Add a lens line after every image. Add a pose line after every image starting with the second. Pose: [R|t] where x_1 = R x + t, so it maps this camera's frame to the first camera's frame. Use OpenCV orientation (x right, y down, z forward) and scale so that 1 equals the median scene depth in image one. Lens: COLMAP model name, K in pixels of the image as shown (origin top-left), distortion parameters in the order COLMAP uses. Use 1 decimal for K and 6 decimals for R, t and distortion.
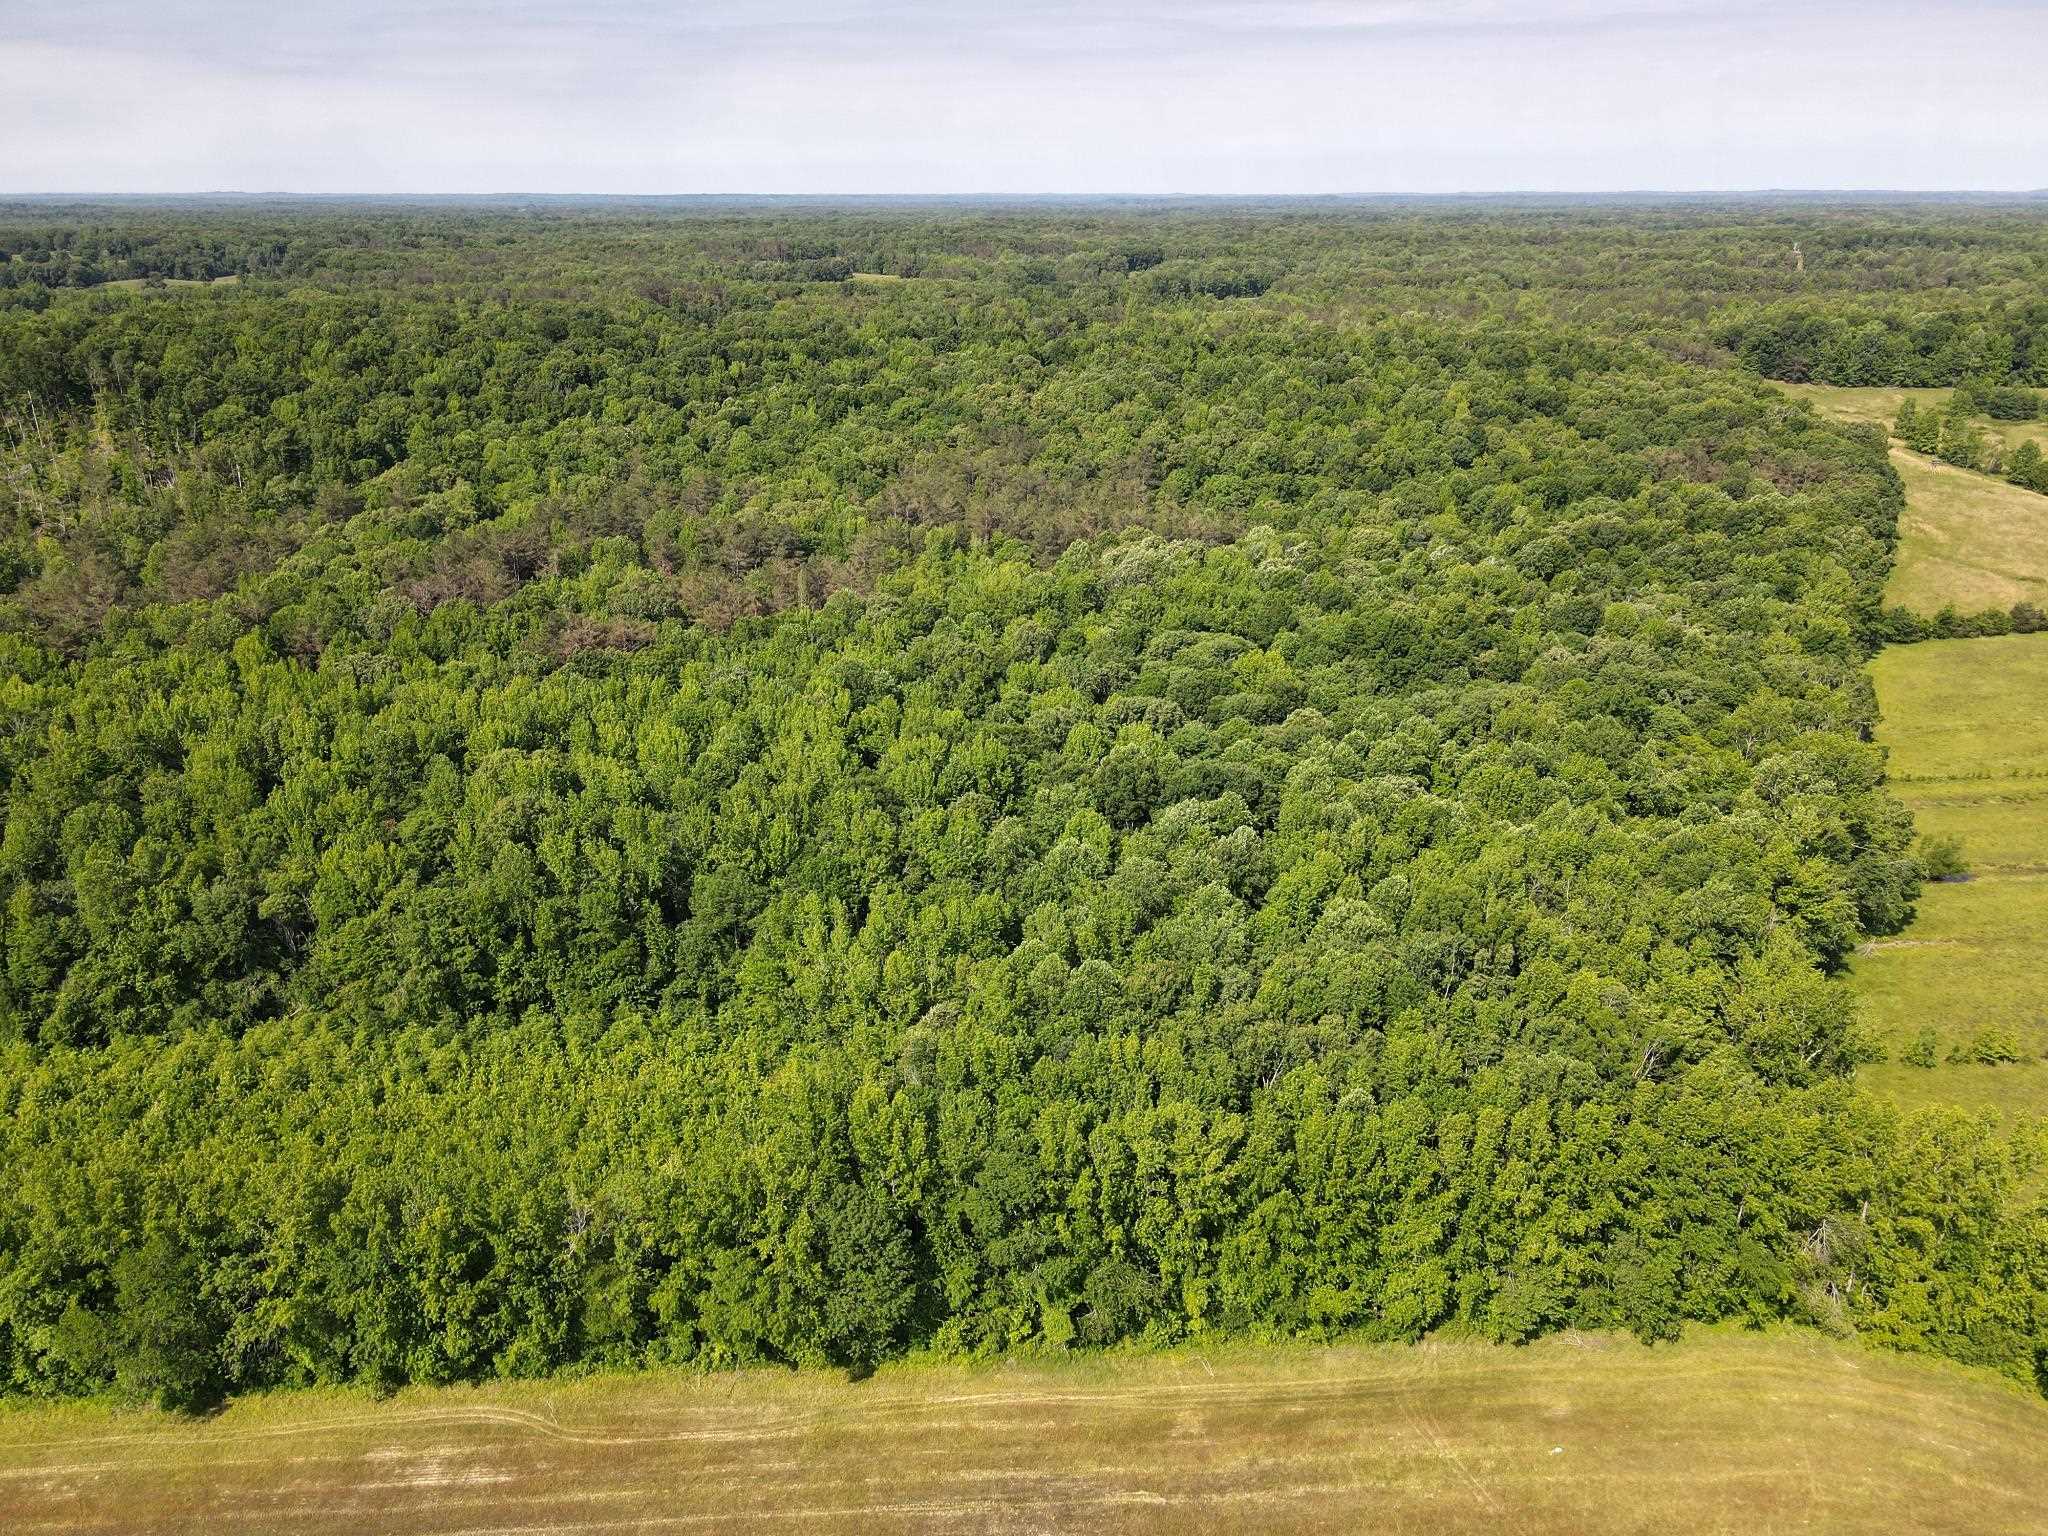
lens RADIAL K [[1560.7, 0, 1022.6], [0, 1560.7, 768.4], [0, 0, 1]] dist [0.000416, 0.023245]
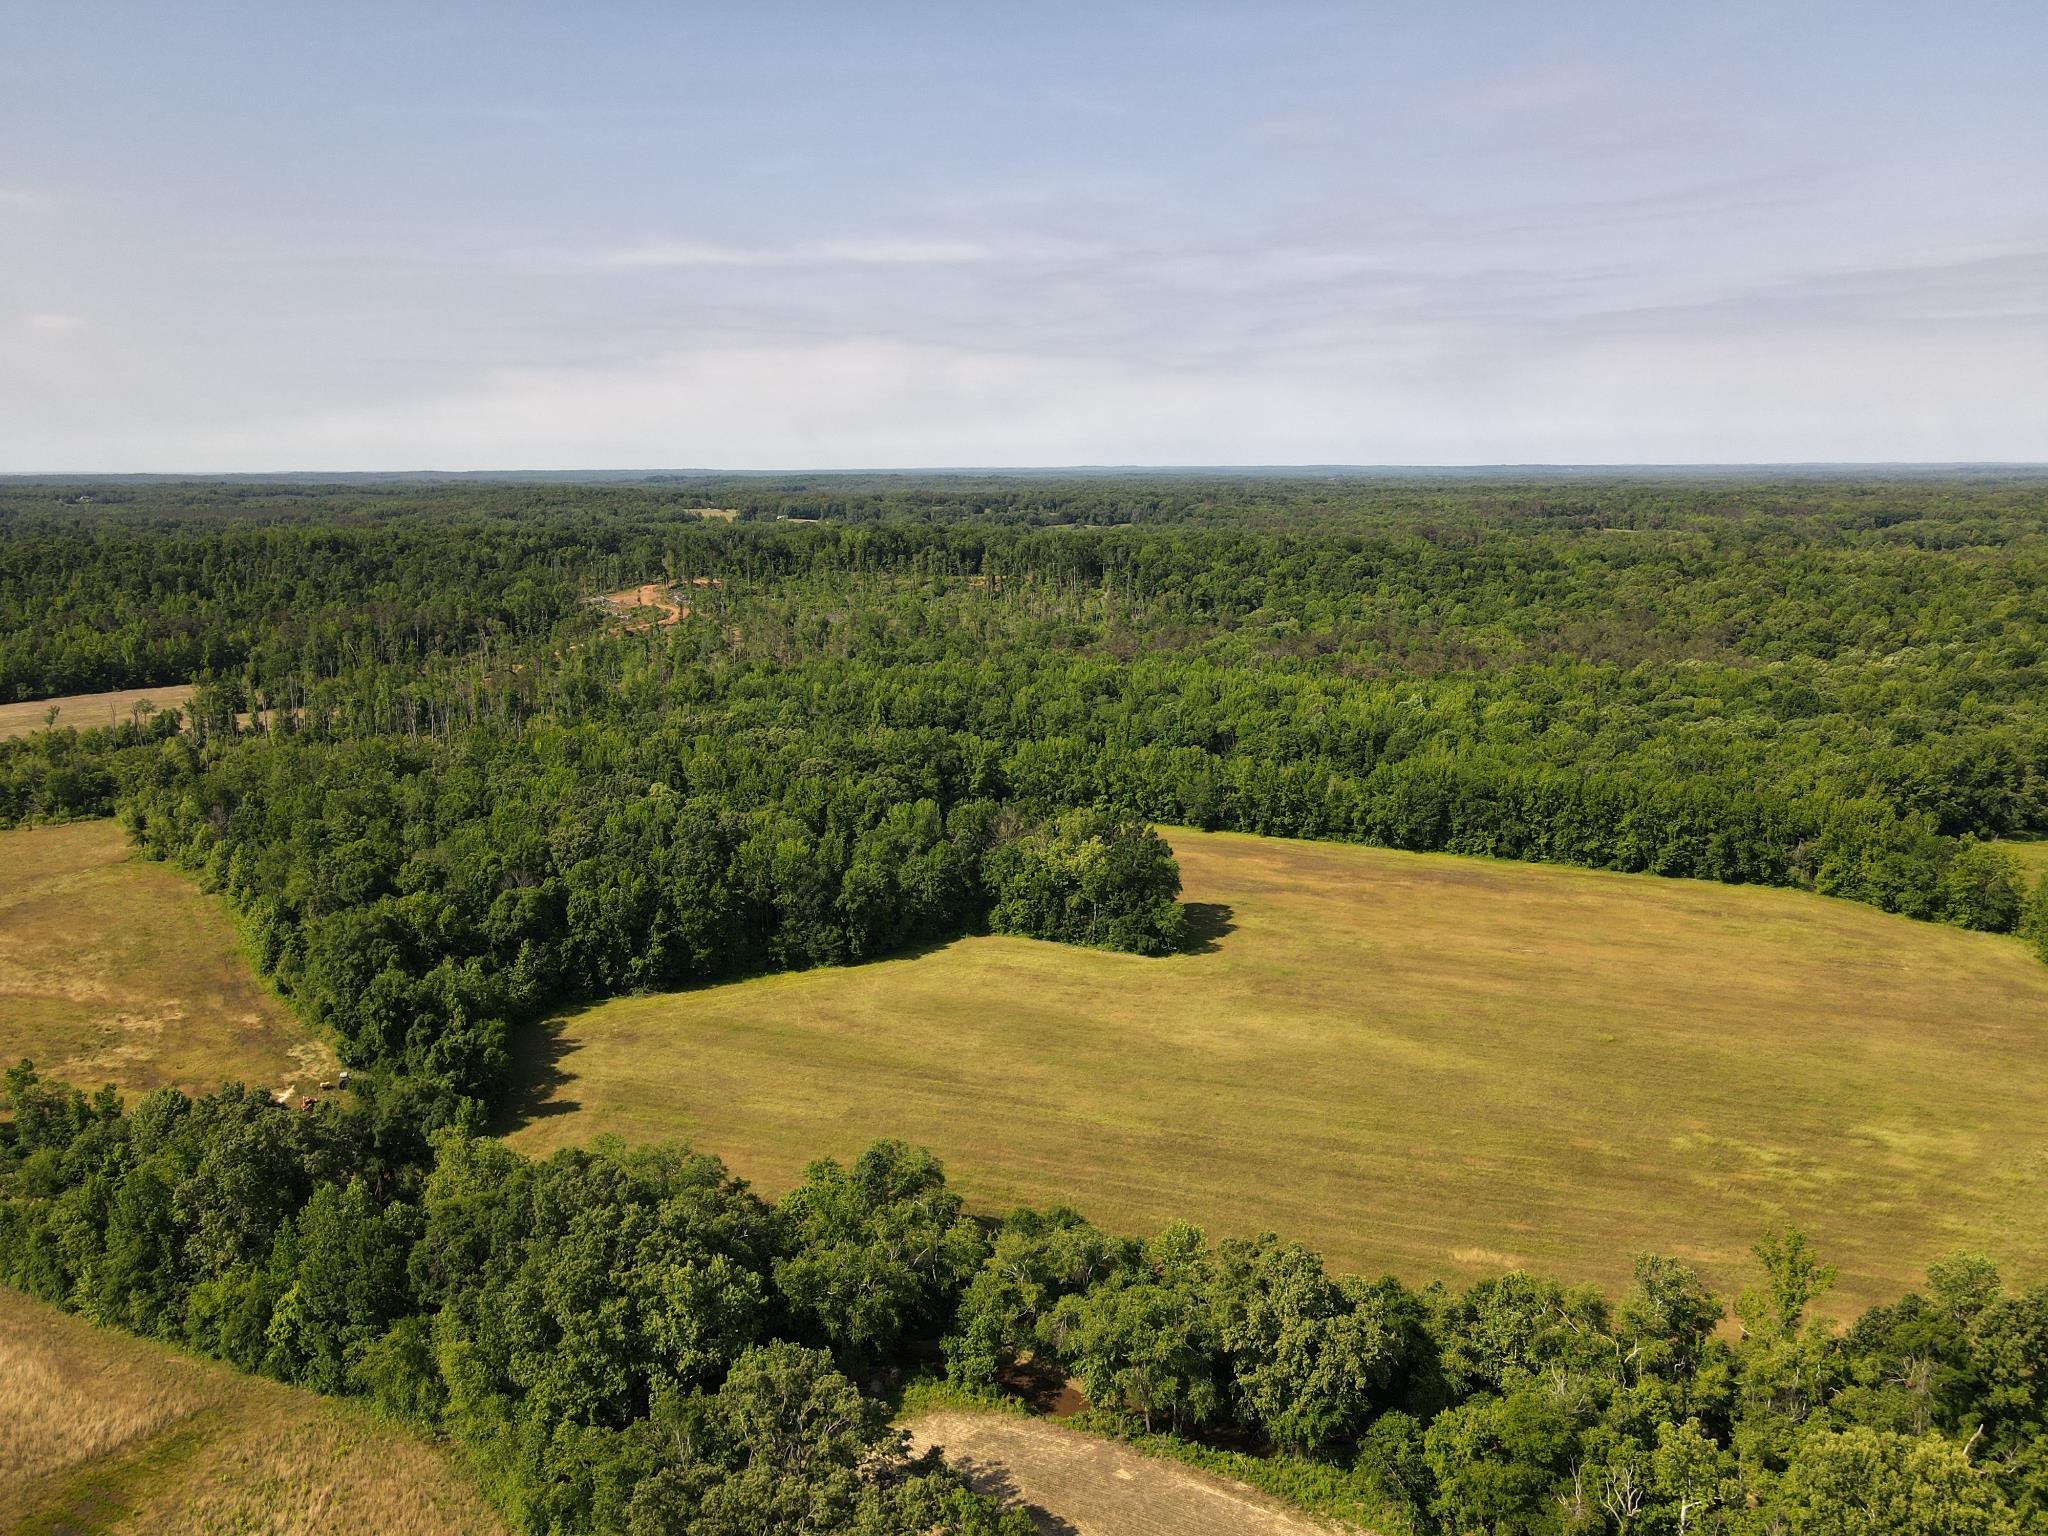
lens RADIAL K [[1560.7, 0, 1024.1], [0, 1560.7, 766.9], [0, 0, 1]] dist [0.000416, 0.023245]
pose [[0.885405, 0.086265, -0.456746, 0.168910], [-0.158484, 0.979774, -0.122172, 0.213115], [0.436968, 0.180558, 0.881168, -0.576518]]
